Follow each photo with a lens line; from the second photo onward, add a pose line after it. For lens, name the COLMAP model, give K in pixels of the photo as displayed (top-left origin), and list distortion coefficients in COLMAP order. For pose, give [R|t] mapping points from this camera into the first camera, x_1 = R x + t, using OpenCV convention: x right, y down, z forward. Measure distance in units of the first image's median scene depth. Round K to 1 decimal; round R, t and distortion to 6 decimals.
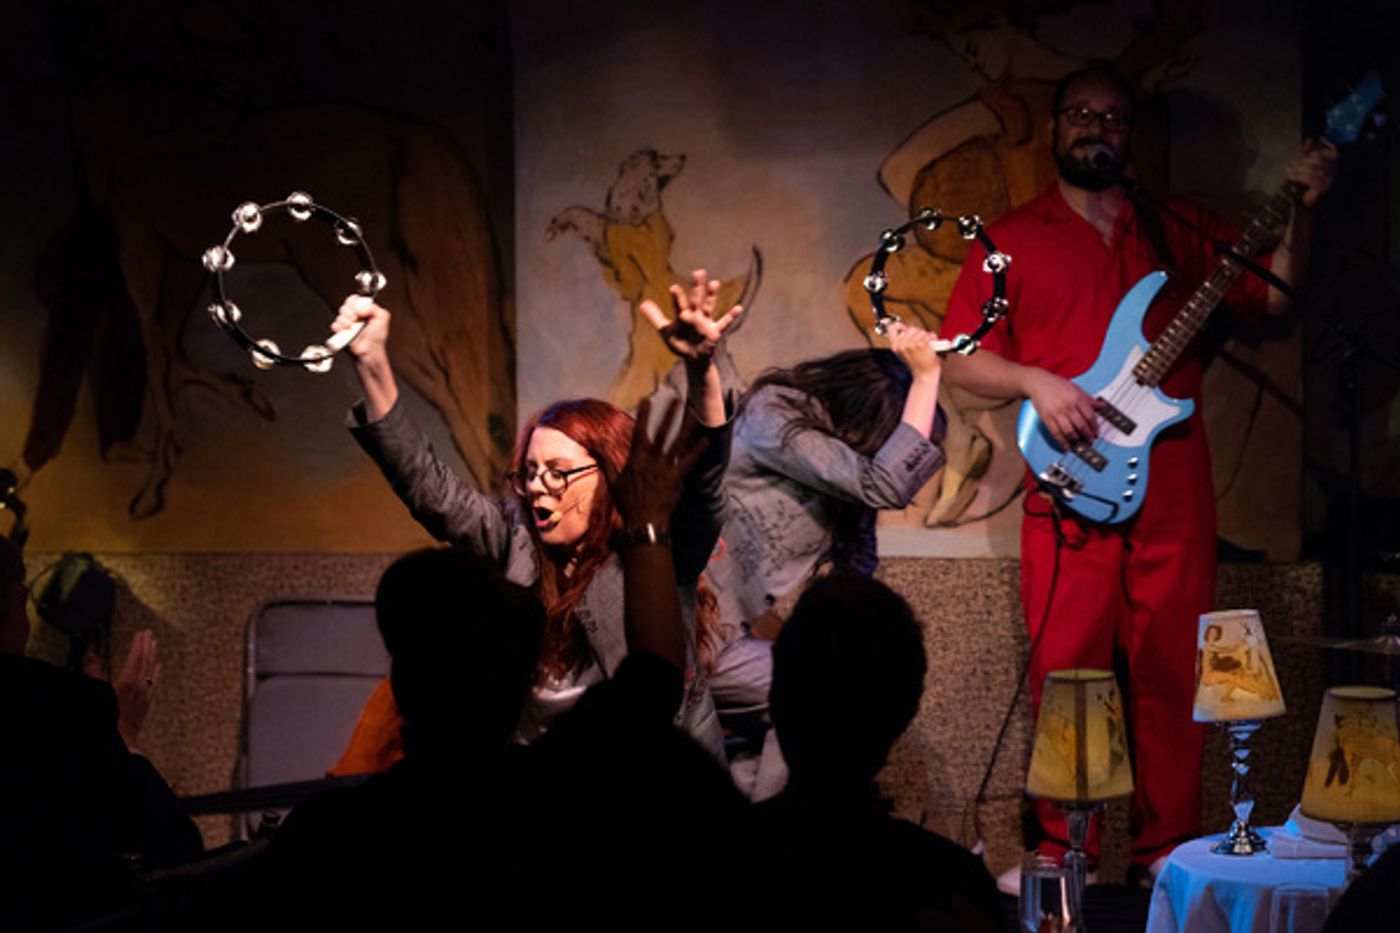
lens RADIAL K [[3184.0, 0, 623.7], [0, 3184.0, 498.8], [0, 0, 1]] dist [-0.022599, 0.000000]
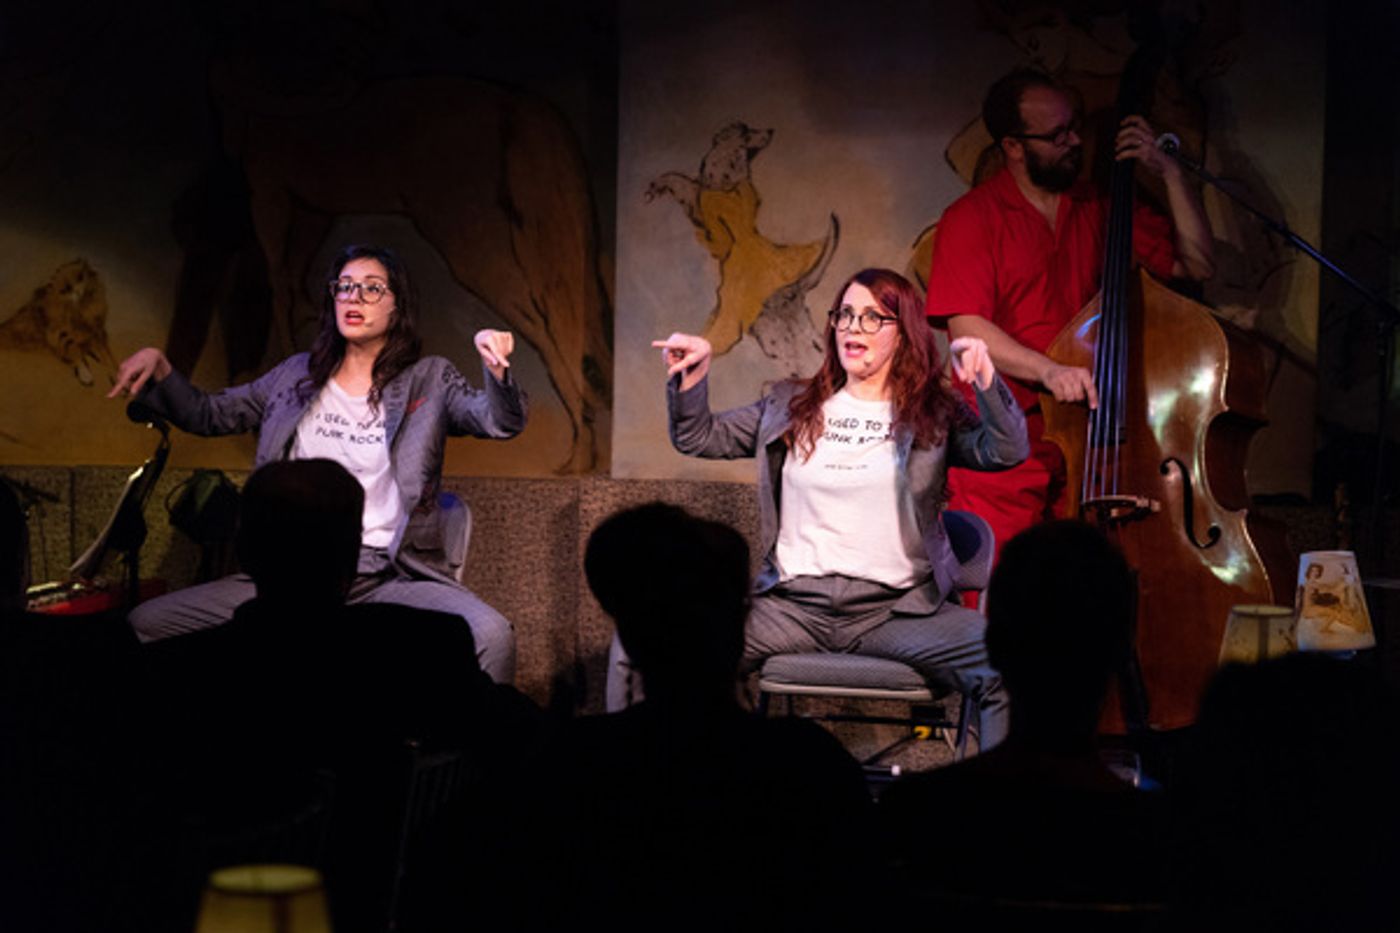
lens RADIAL K [[2663.5, 0, 747.7], [0, 2663.5, 484.3], [0, 0, 1]] dist [-0.015248, 0.000000]
pose [[0.997391, 0.026845, 0.067014, -0.048774], [-0.028013, 0.999471, 0.016552, 0.001575], [-0.066534, -0.018386, 0.997615, 0.061861]]
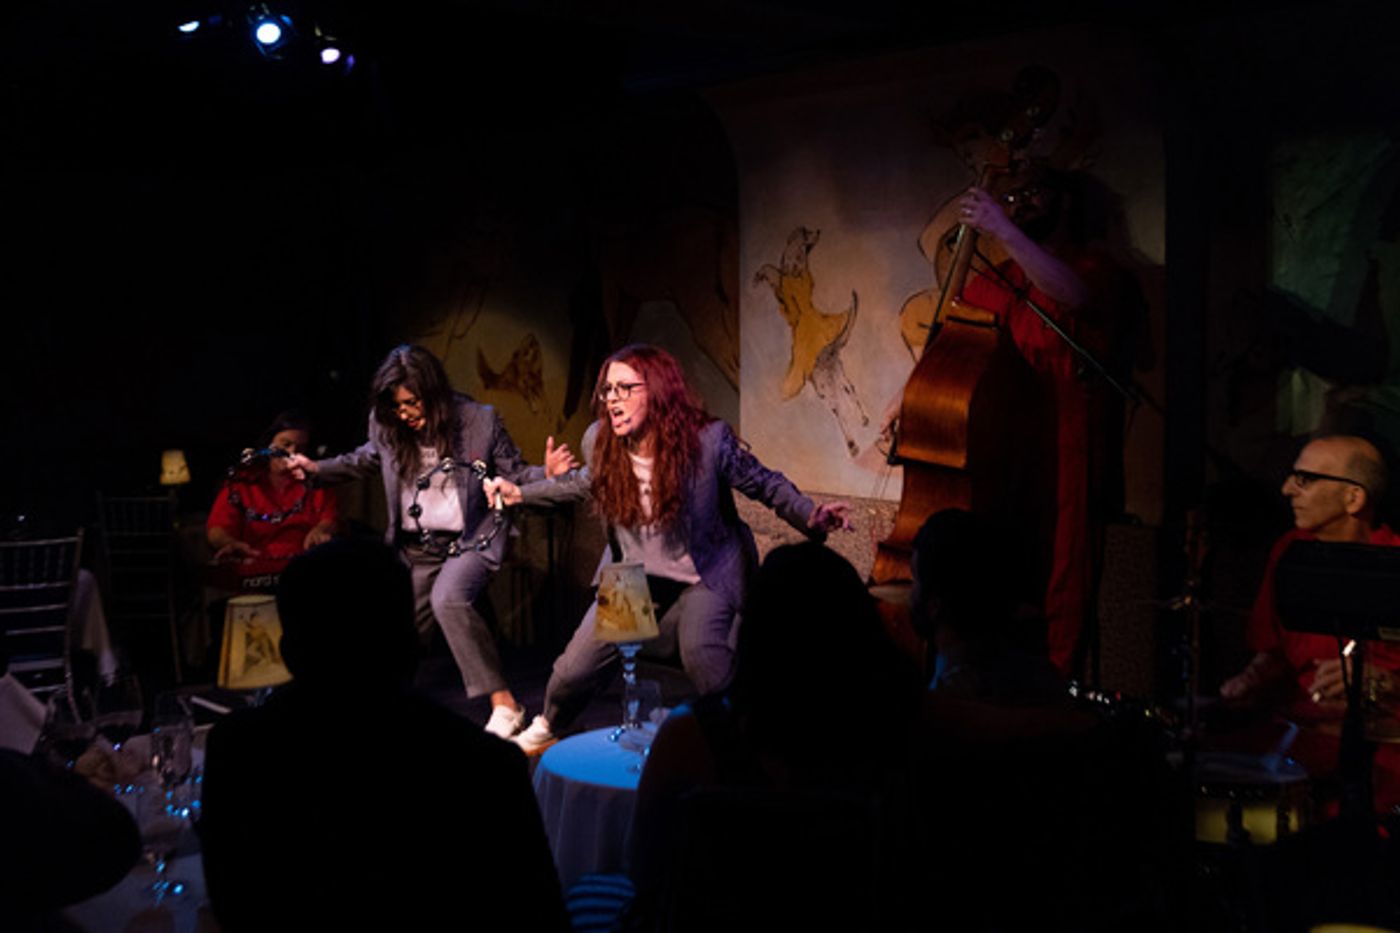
lens RADIAL K [[1719.3, 0, 687.2], [0, 1719.3, 420.2], [0, 0, 1]] dist [-0.038192, 0.000000]
pose [[0.846800, 0.038444, -0.530520, 0.404600], [-0.039419, 0.999178, 0.009486, -0.022123], [0.530448, 0.012880, 0.847619, 0.265455]]
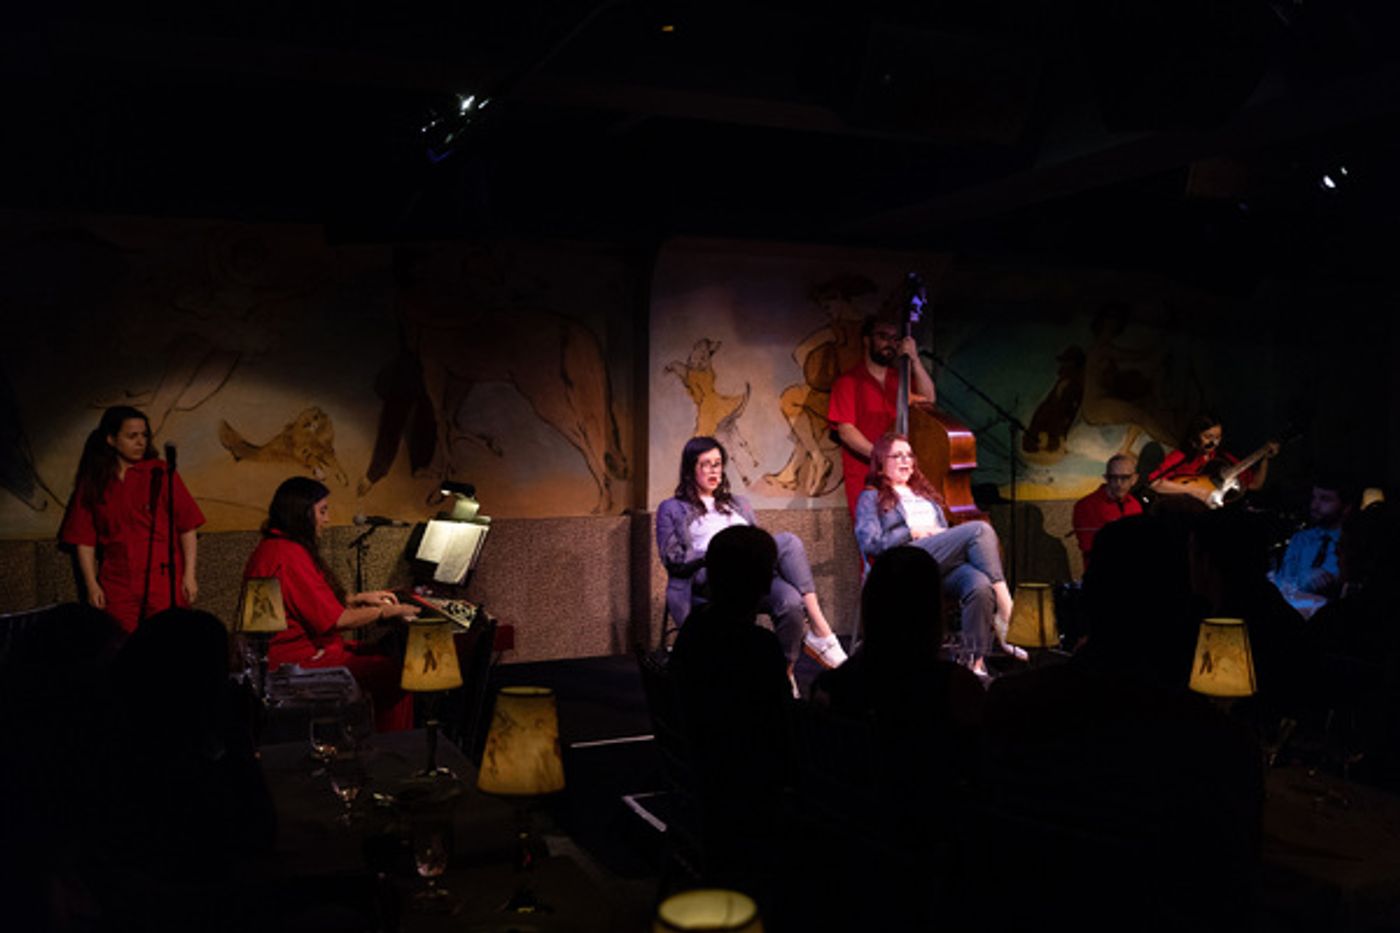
lens RADIAL K [[1183.2, 0, 710.9], [0, 1183.2, 474.1], [0, 0, 1]] dist [-0.026655, -0.005458]
pose [[0.756864, -0.012770, 0.653448, -0.557187], [0.027720, 0.999537, -0.012573, 0.000664], [-0.652984, 0.027629, 0.756867, 0.341130]]
